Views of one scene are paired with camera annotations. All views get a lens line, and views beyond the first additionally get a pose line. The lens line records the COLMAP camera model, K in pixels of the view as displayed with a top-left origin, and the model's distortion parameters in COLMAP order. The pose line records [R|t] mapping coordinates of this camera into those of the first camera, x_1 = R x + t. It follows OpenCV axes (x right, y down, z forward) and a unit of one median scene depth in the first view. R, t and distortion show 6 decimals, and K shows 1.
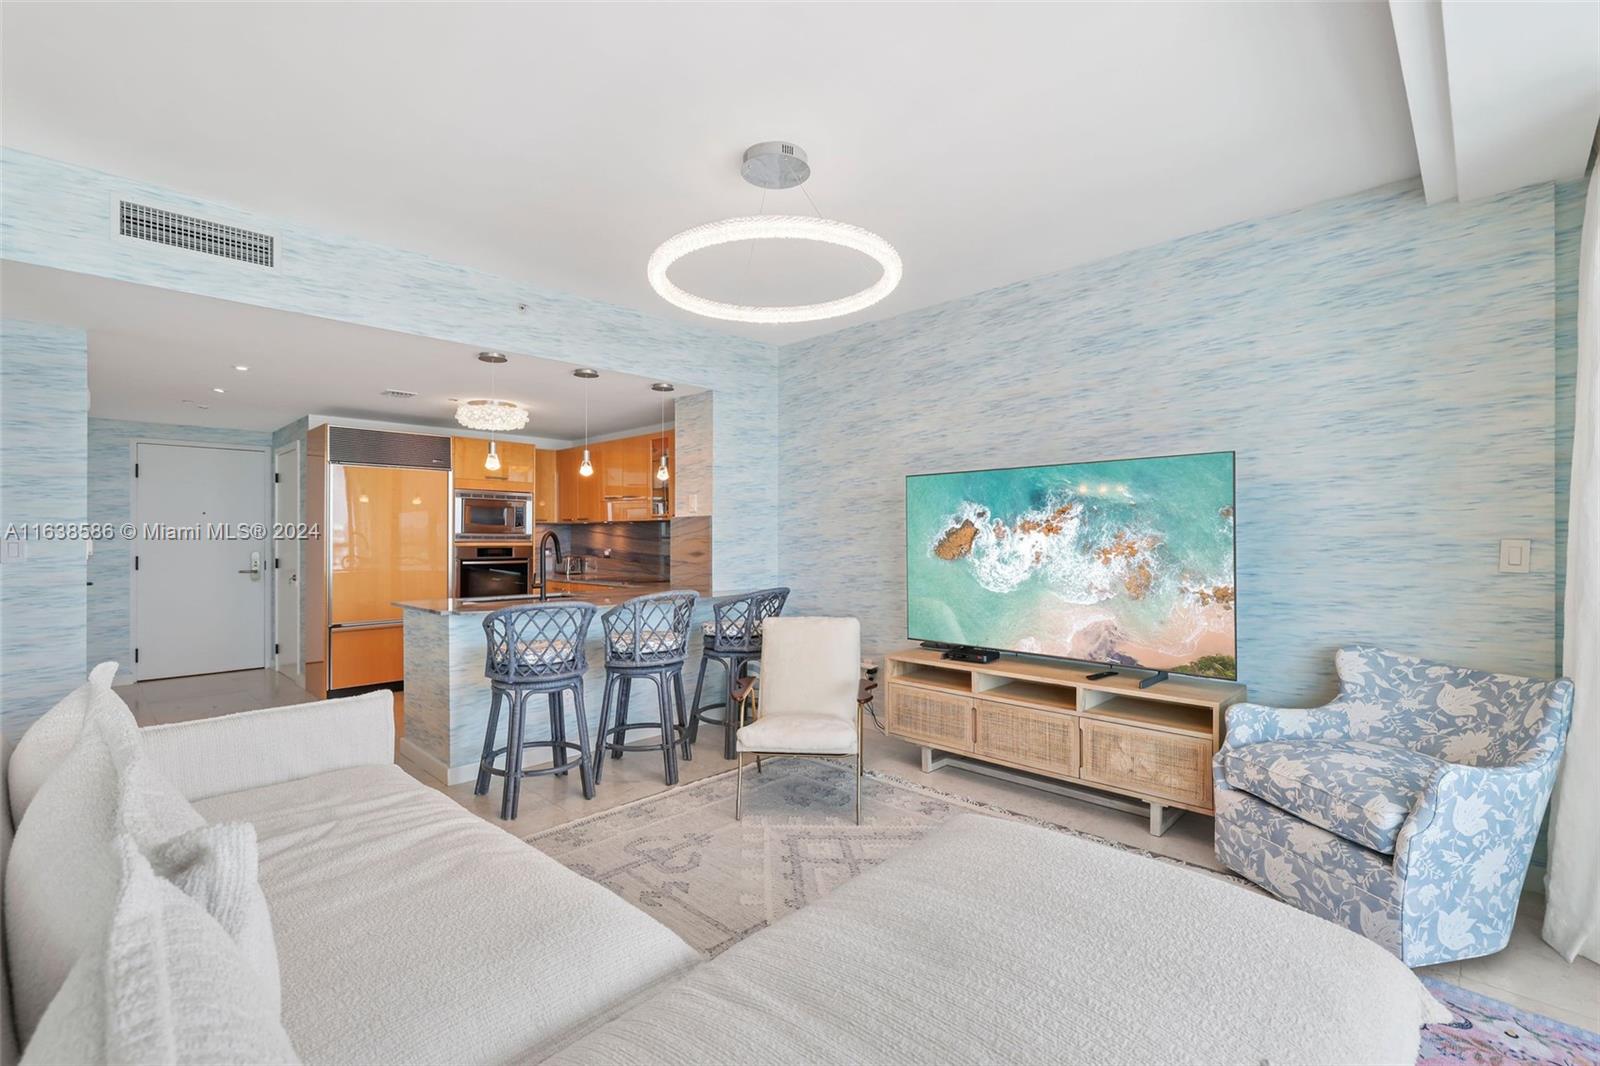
lens RADIAL K [[618.6, 0, 774.6], [0, 618.6, 573.8], [0, 0, 1]] dist [0.000105, 0.000011]
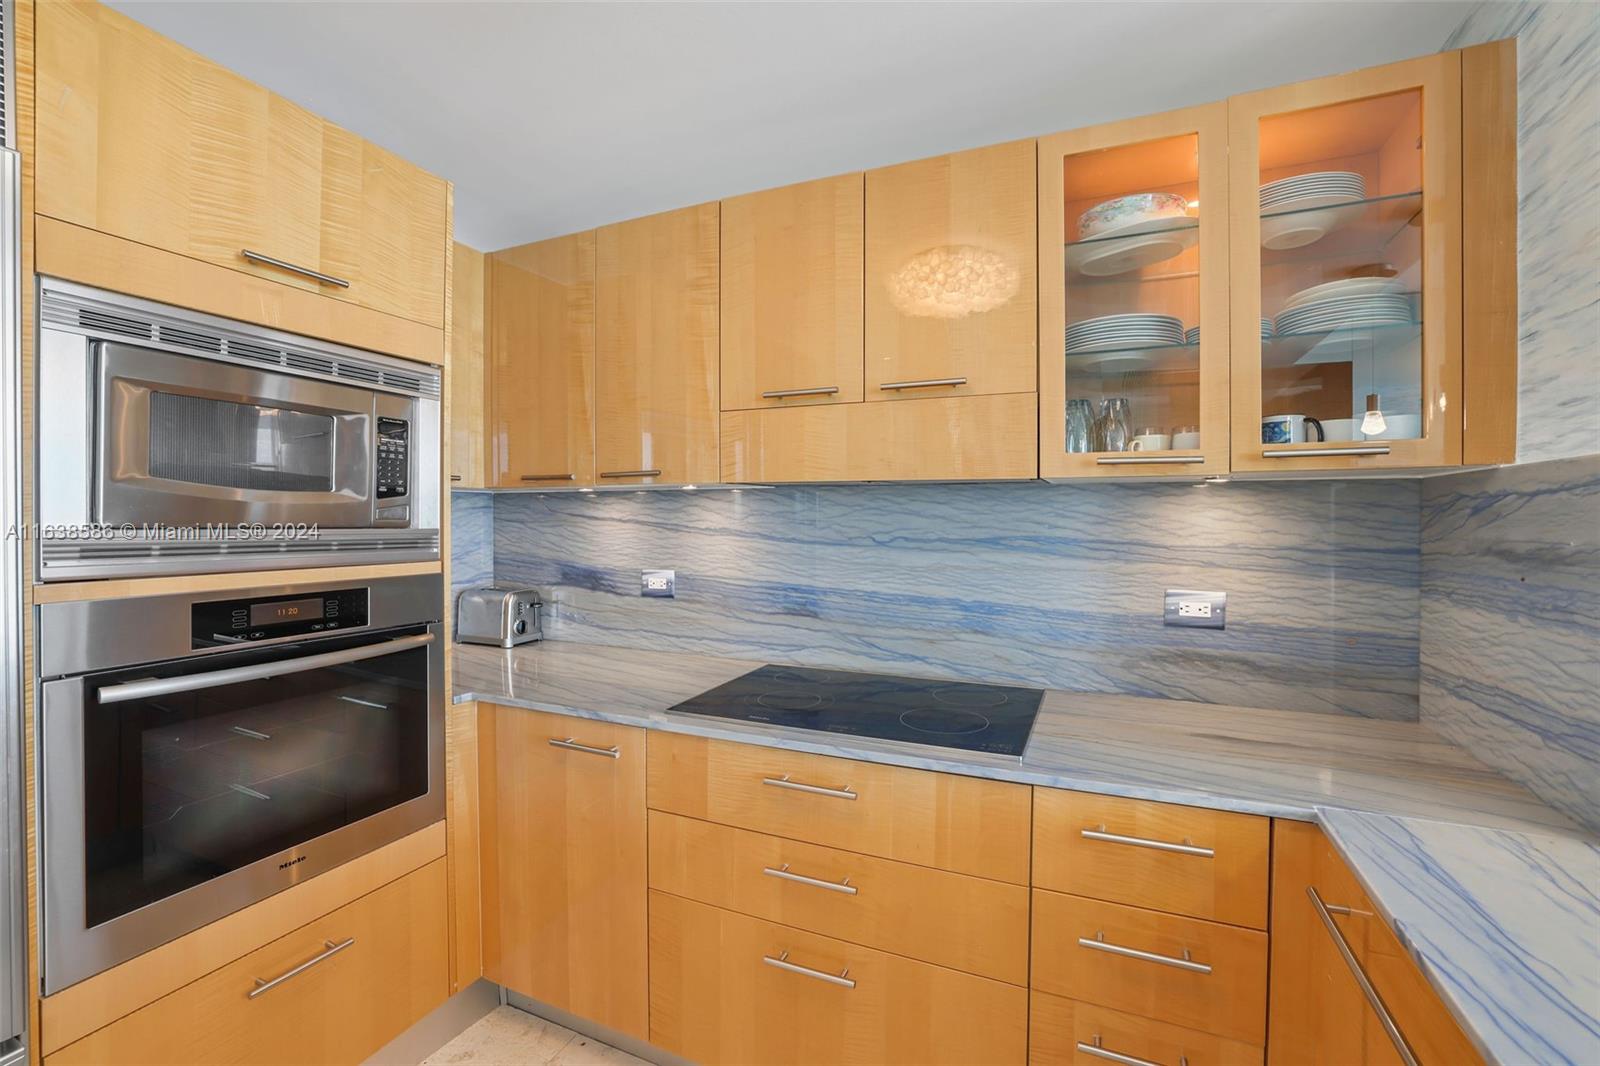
lens RADIAL K [[690.5, 0, 796.3], [0, 690.5, 533.3], [0, 0, 1]] dist [-0.046477, 0.018839]
pose [[0.946082, -0.010745, 0.323749, -0.341777], [0.019837, 0.999496, -0.024799, -0.052012], [-0.323319, 0.029884, 0.945818, 0.679066]]
